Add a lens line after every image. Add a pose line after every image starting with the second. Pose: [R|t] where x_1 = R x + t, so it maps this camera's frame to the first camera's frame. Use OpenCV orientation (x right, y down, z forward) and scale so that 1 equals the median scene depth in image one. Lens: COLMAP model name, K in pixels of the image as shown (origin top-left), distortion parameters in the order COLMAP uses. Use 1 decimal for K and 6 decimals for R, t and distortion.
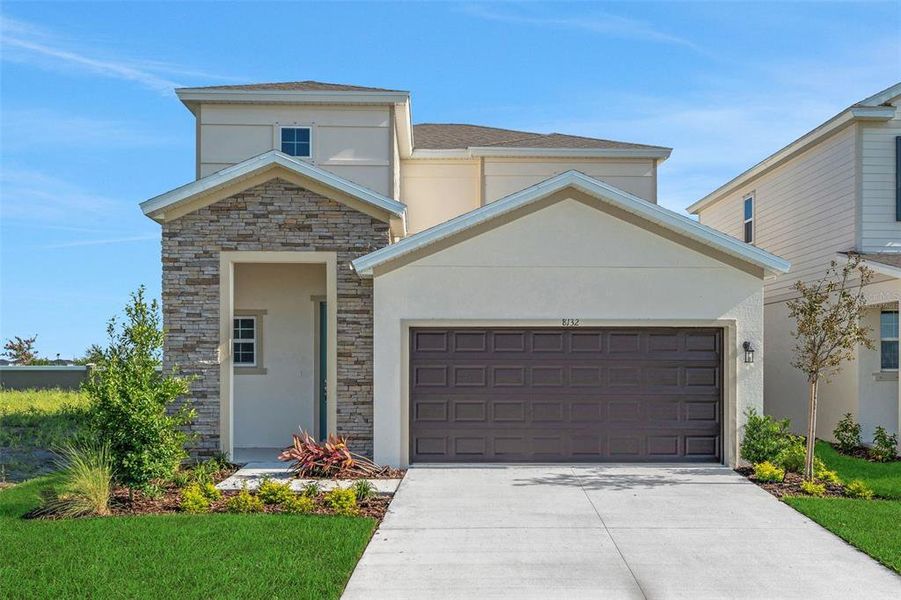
lens RADIAL K [[446.0, 0, 450.4], [0, 446.0, 282.8], [0, 0, 1]] dist [-0.001415, -0.000115]
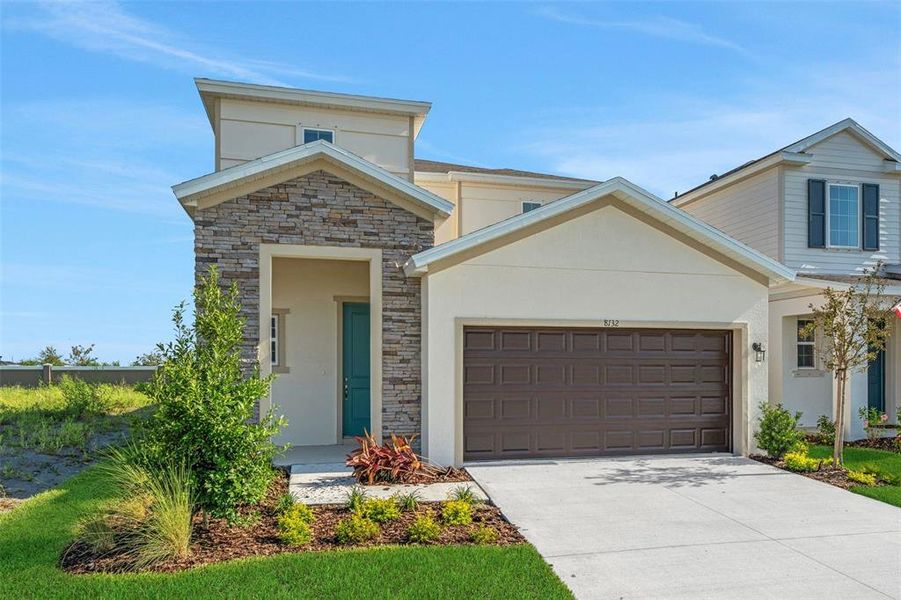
lens RADIAL K [[377.3, 0, 448.4], [0, 377.3, 300.5], [0, 0, 1]] dist [-0.000361, -0.000265]
pose [[0.993096, 0.019832, 0.115618, -0.208820], [-0.021447, 0.999689, 0.012735, 0.031451], [-0.115329, -0.015126, 0.993212, 0.157390]]
